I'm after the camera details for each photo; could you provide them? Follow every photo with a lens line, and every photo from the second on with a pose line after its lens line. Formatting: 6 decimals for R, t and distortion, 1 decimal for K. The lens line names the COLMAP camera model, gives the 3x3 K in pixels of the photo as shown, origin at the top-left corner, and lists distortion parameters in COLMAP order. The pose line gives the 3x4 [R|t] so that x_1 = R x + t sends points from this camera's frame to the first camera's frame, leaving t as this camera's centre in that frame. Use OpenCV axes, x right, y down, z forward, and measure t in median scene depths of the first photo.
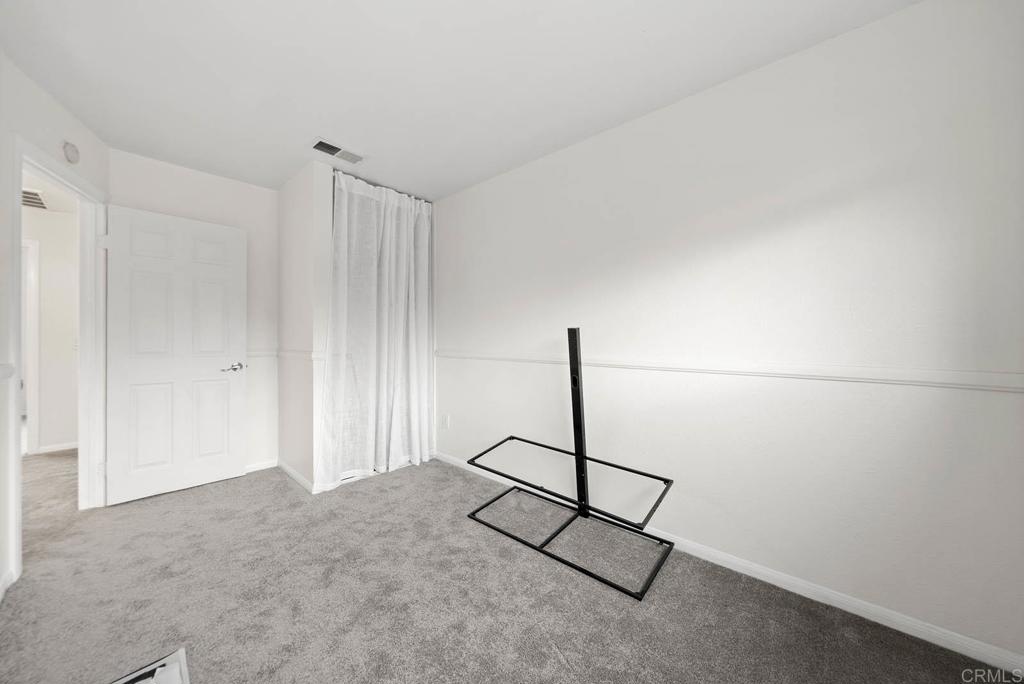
lens RADIAL K [[353.1, 0, 511.2], [0, 353.1, 341.5], [0, 0, 1]] dist [-0.007324, -0.000119]
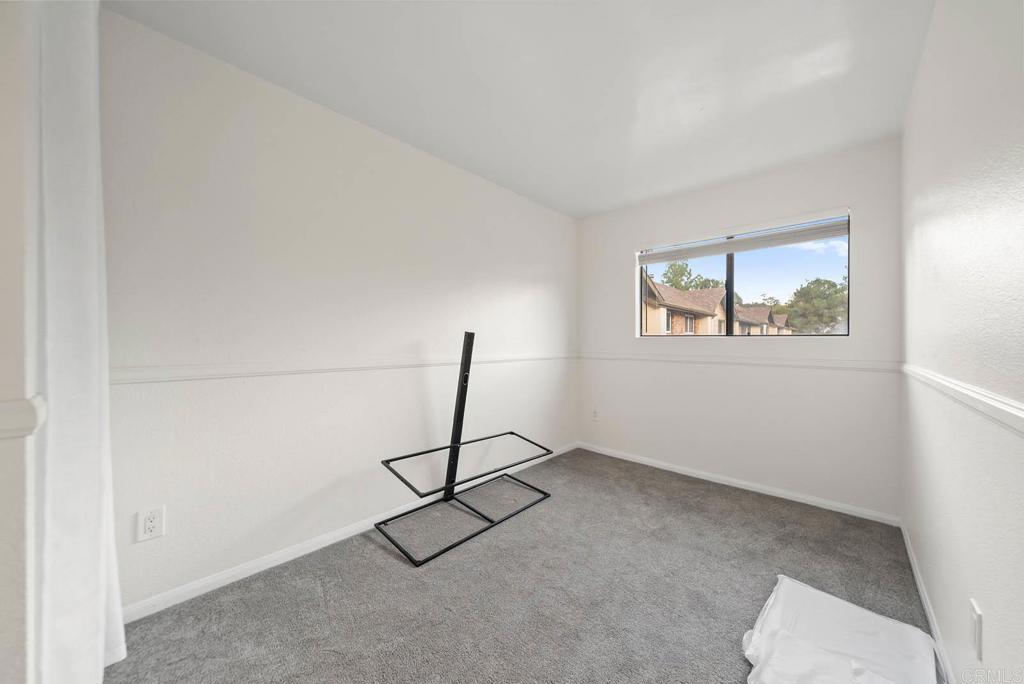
lens RADIAL K [[353.1, 0, 510.8], [0, 353.1, 341.8], [0, 0, 1]] dist [-0.007324, -0.000119]
pose [[0.040454, -0.011296, 0.999118, -0.986727], [-0.005297, 0.999920, 0.011520, -0.020751], [-0.999167, -0.005758, 0.040391, 0.835675]]
